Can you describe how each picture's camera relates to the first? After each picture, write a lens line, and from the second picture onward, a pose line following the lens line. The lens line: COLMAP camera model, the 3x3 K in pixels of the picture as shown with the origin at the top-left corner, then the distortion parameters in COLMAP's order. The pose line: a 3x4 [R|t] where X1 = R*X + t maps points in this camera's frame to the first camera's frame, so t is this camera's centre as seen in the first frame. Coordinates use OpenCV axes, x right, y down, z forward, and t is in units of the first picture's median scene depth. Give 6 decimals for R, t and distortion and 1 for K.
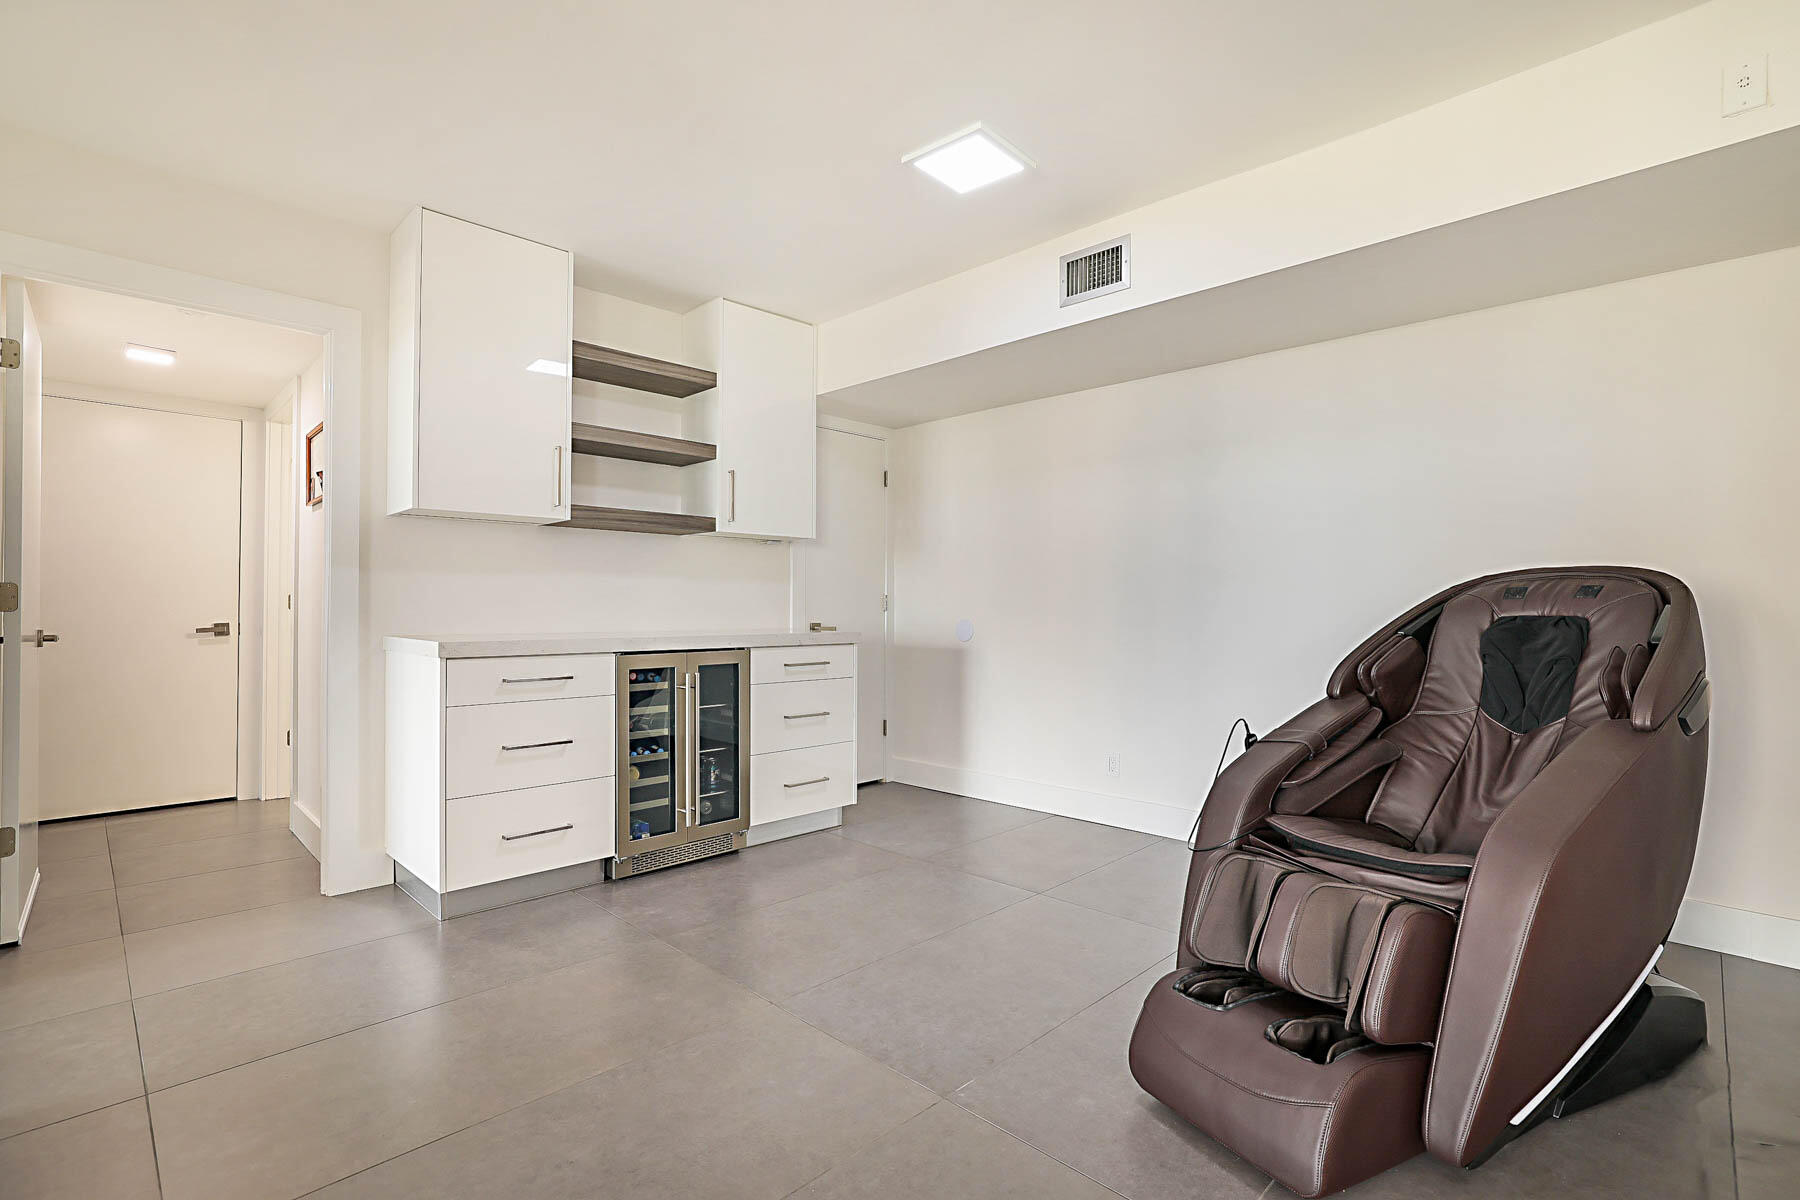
lens RADIAL K [[817.6, 0, 897.2], [0, 817.6, 605.5], [0, 0, 1]] dist [-0.010983, 0.001607]
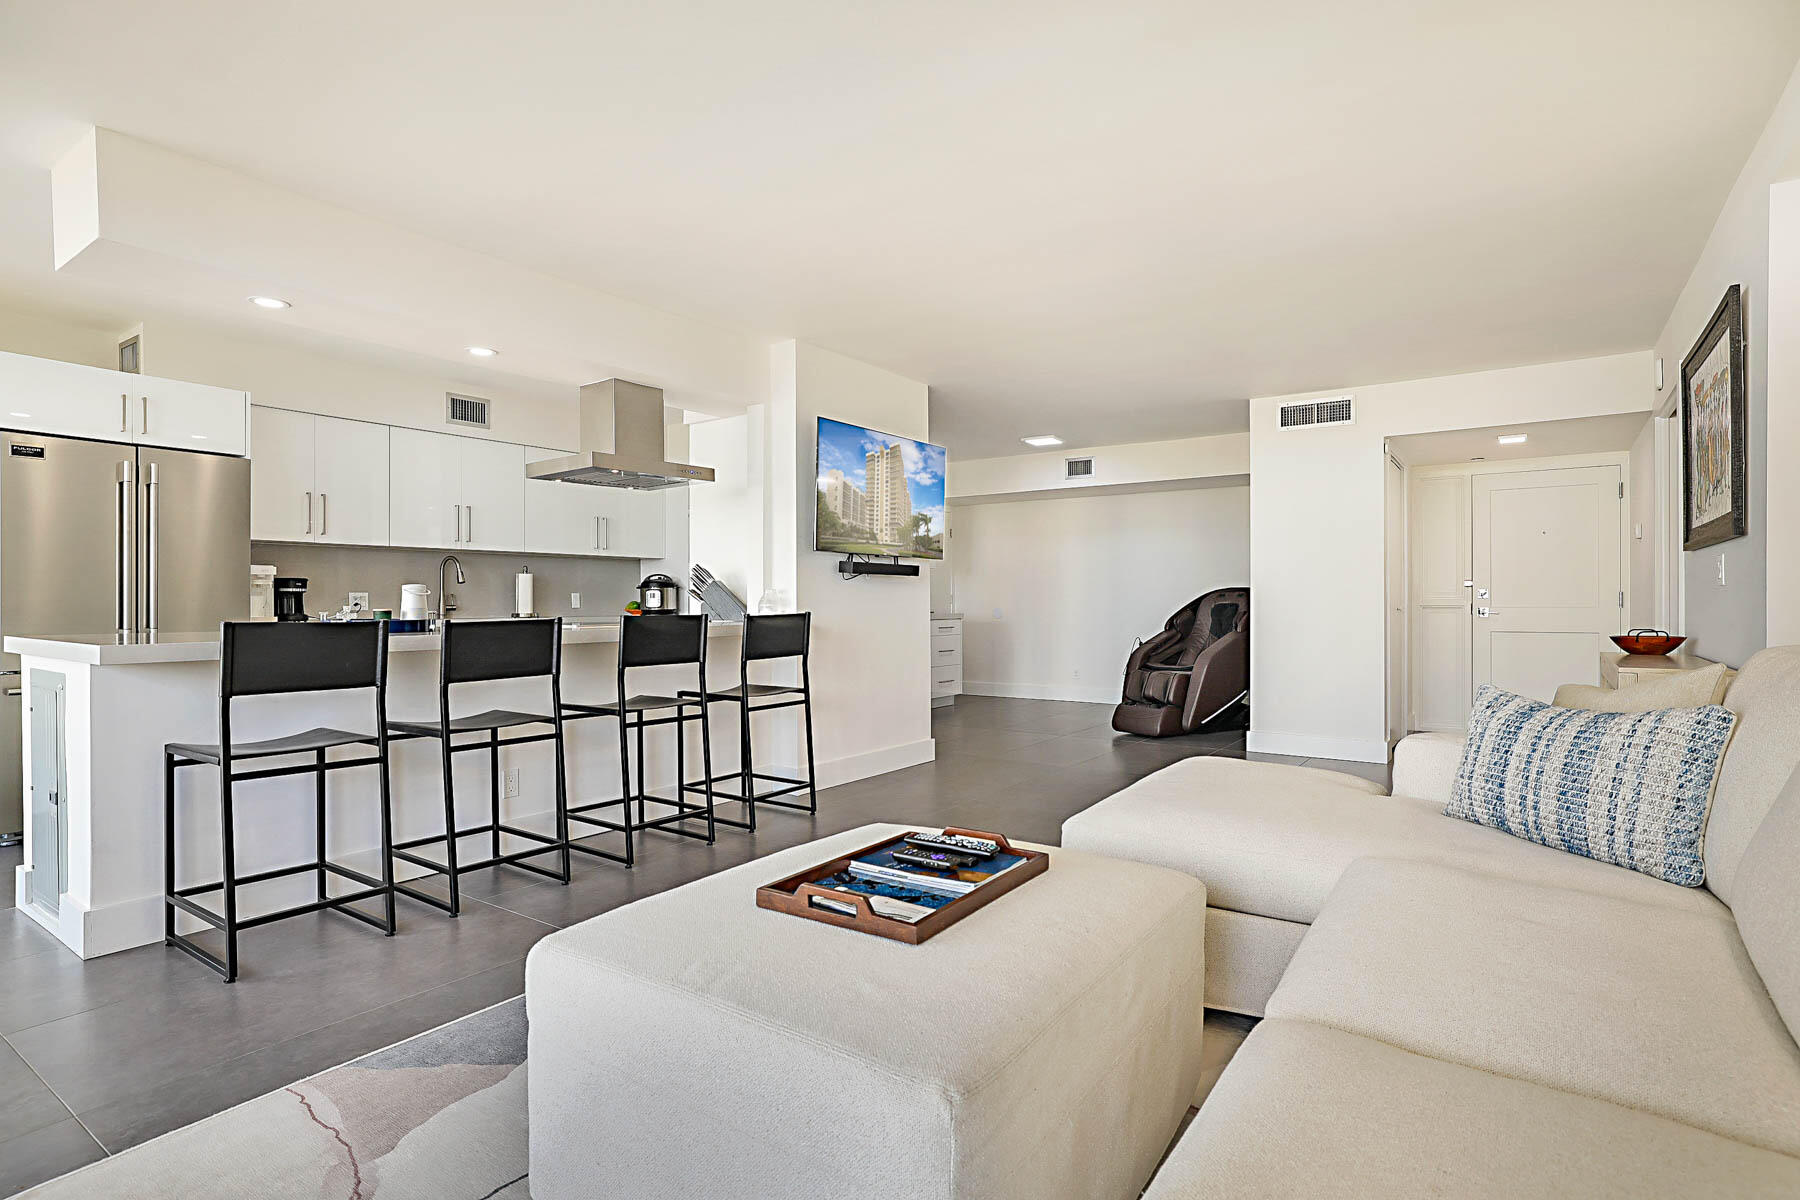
lens RADIAL K [[904.2, 0, 902.9], [0, 904.2, 602.6], [0, 0, 1]] dist [-0.001099, -0.000027]
pose [[0.985073, -0.006118, 0.172027, -0.770426], [0.005065, 0.999966, 0.006558, -0.013060], [-0.172061, -0.005589, 0.985070, -1.638124]]
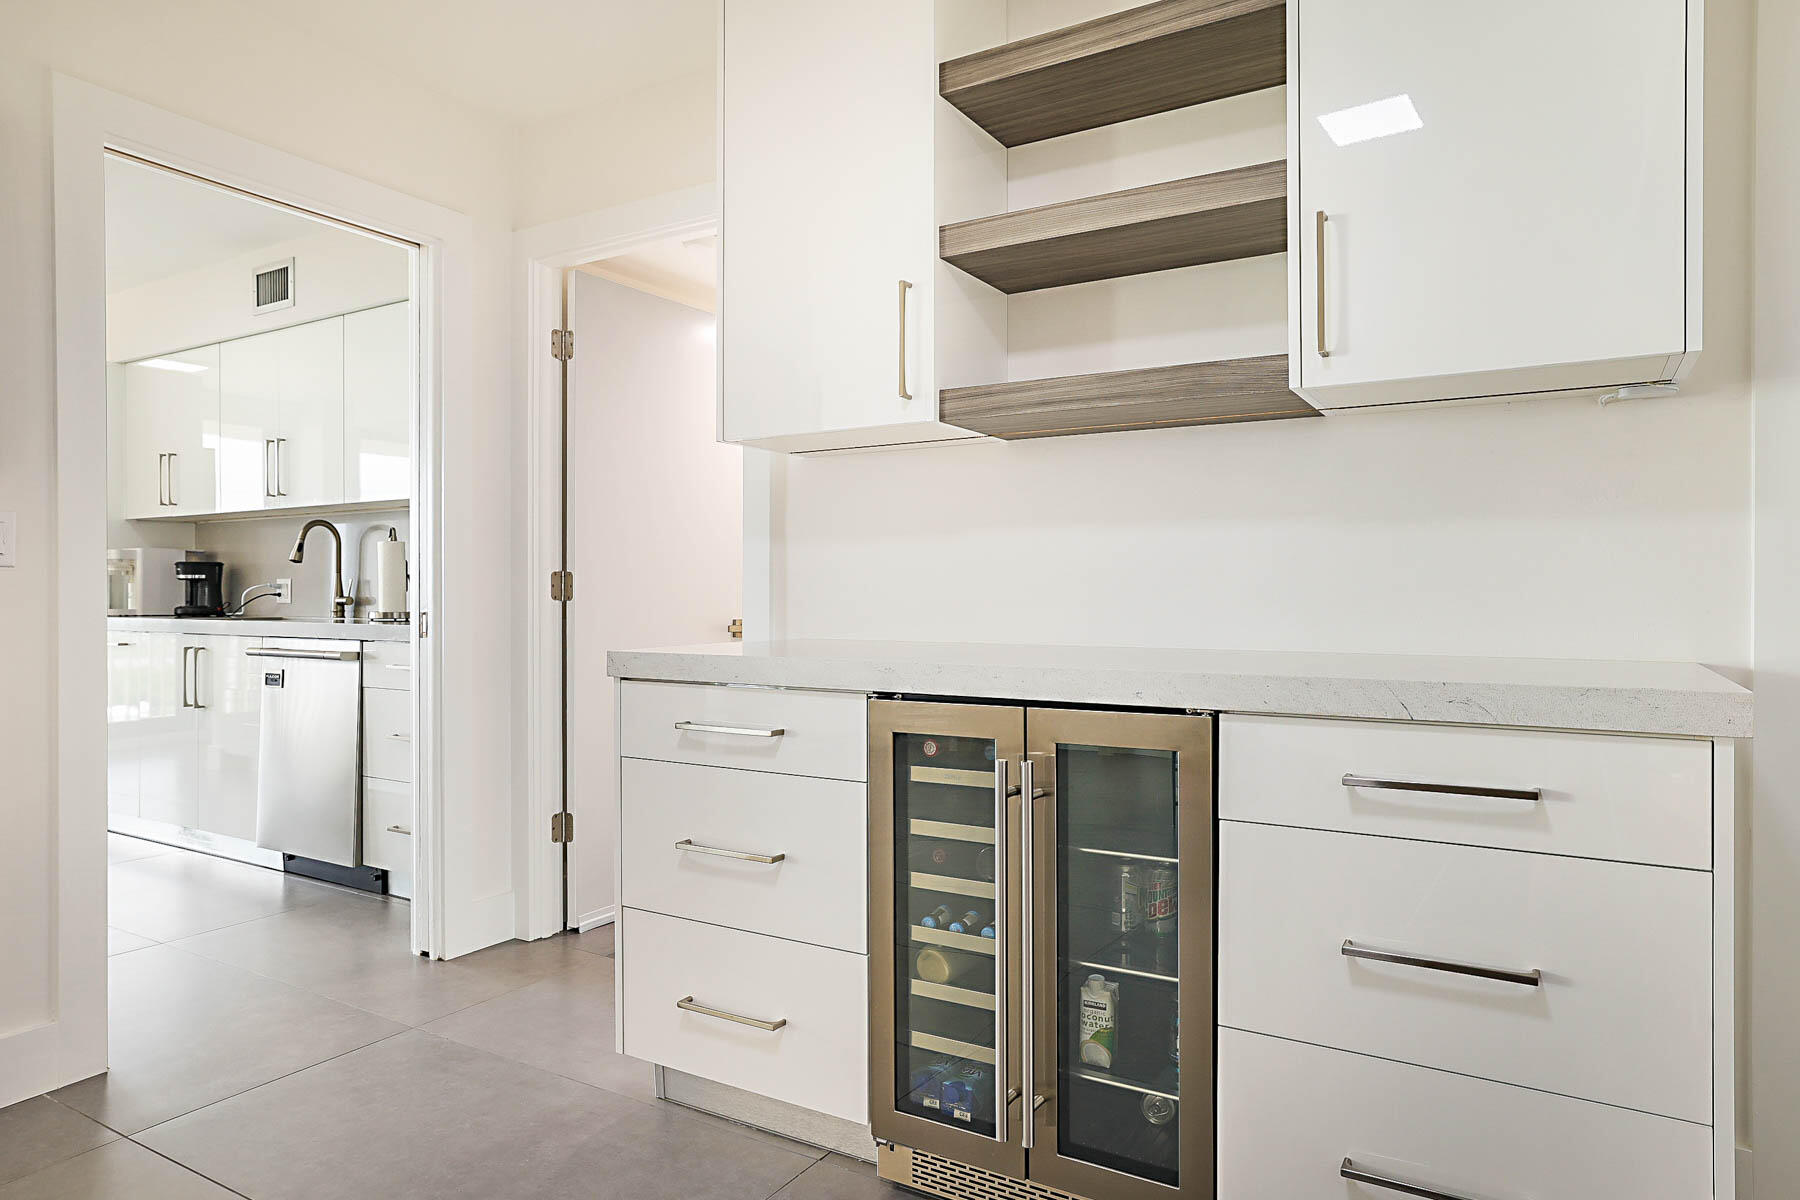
lens RADIAL K [[1069.0, 0, 916.7], [0, 1069.0, 595.2], [0, 0, 1]] dist [0.006195, 0.001077]
pose [[0.251164, 0.002122, -0.967942, 0.260523], [0.007782, 0.999961, 0.004212, -0.000187], [0.967913, -0.008591, 0.251138, 0.894038]]
